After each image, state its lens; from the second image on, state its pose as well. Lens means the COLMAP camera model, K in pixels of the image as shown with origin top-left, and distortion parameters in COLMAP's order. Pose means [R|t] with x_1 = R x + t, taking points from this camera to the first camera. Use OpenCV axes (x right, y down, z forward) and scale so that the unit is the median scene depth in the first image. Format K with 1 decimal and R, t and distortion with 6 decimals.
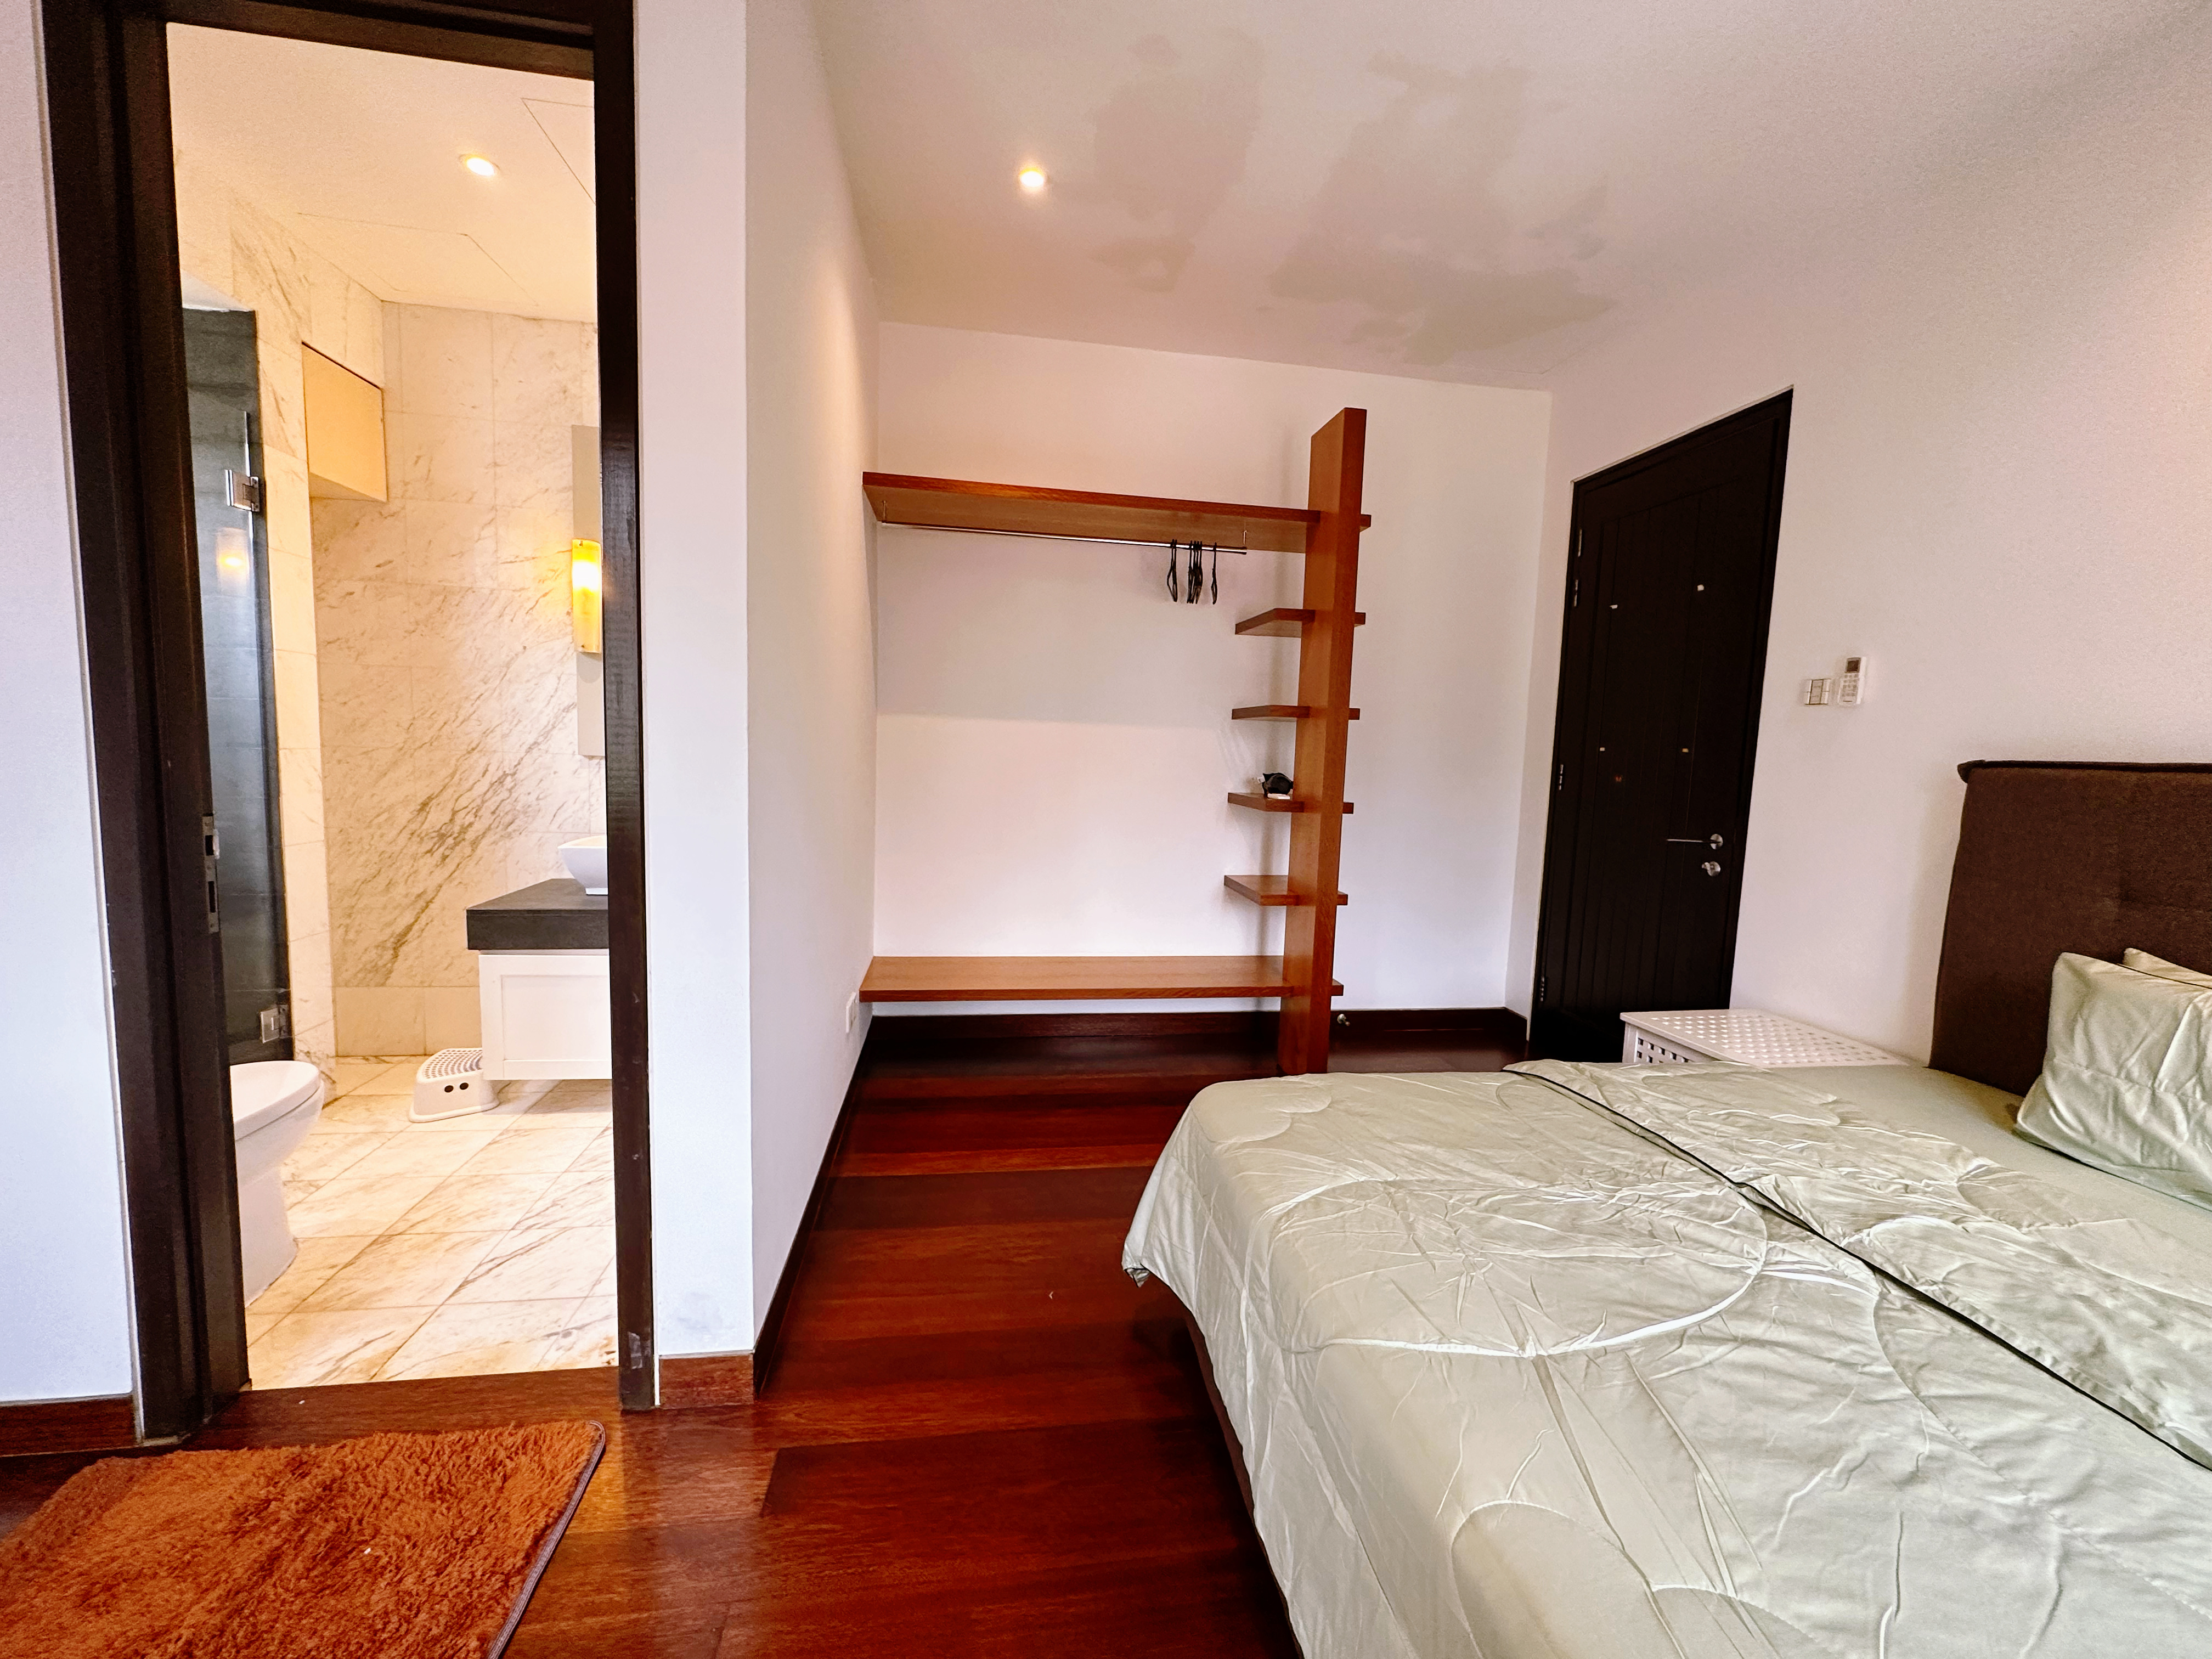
lens RADIAL K [[883.7, 0, 1107.4], [0, 883.7, 829.1], [0, 0, 1]] dist [-0.004968, 0.001516]
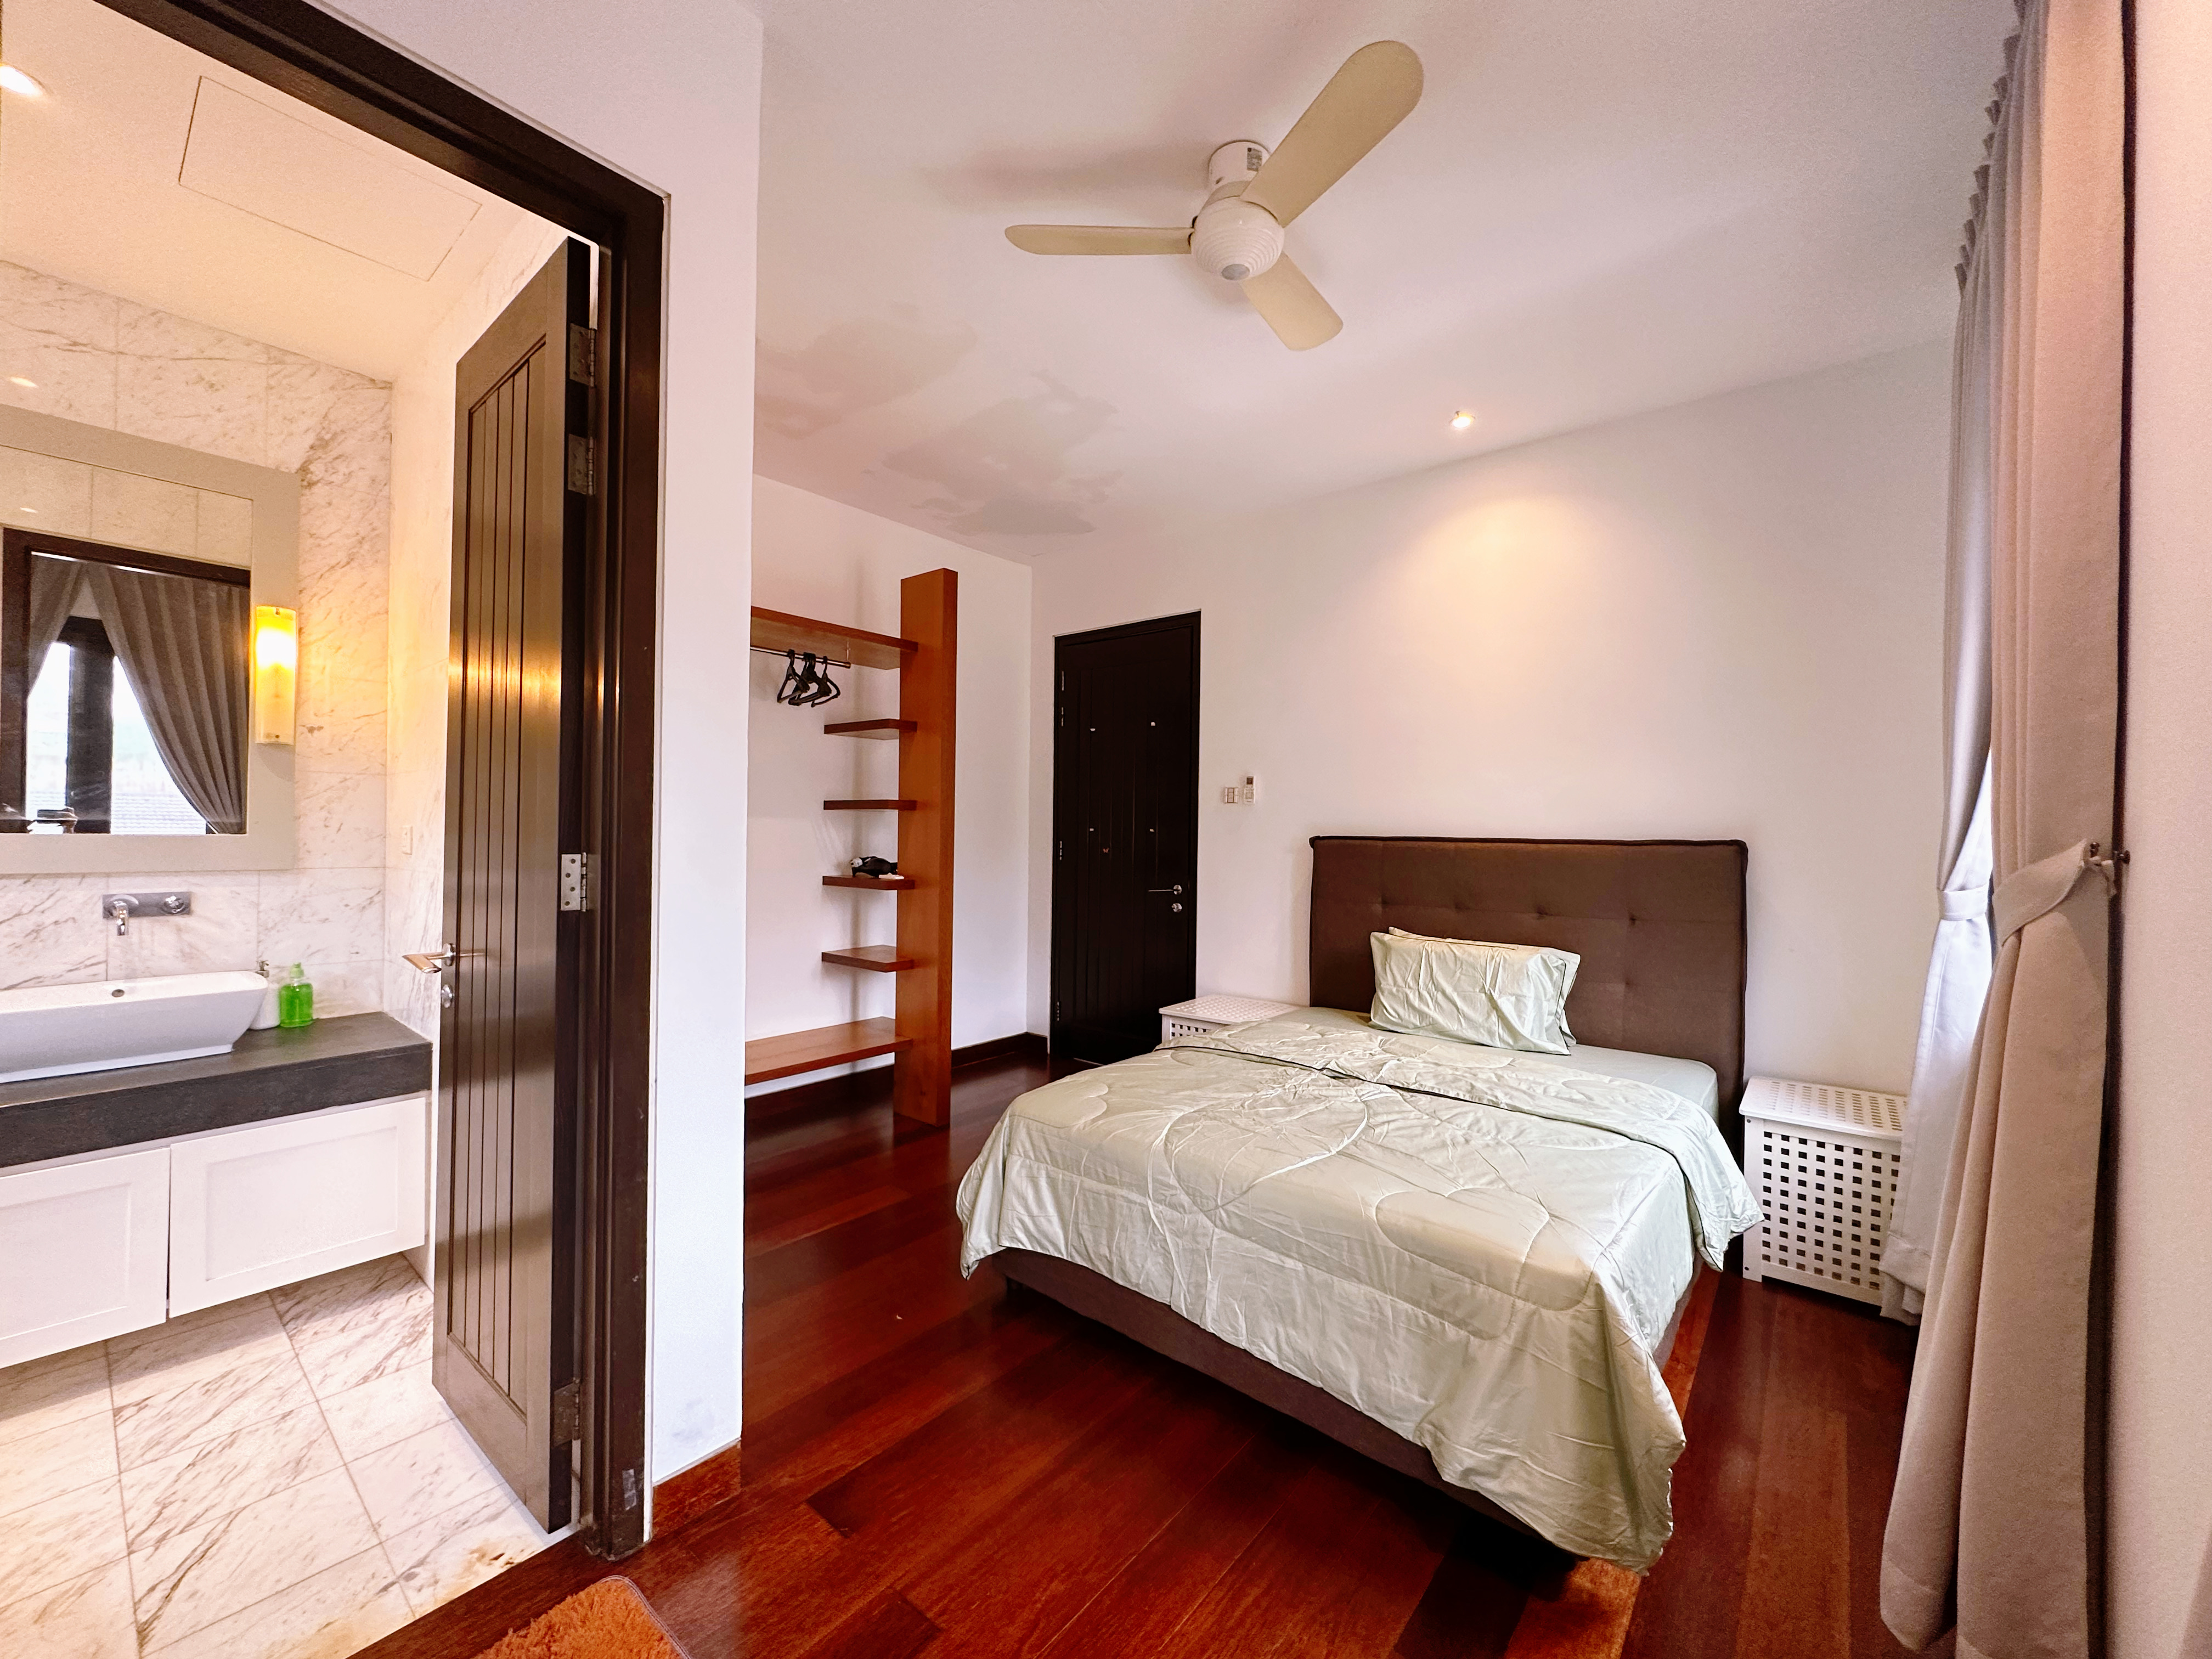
lens RADIAL K [[883.7, 0, 1106.0], [0, 883.7, 828.0], [0, 0, 1]] dist [-0.004968, 0.001516]
pose [[0.747977, -0.022116, 0.663357, -0.541696], [0.075396, 0.995807, -0.051814, -0.029062], [-0.659429, 0.088770, 0.746507, -0.092580]]
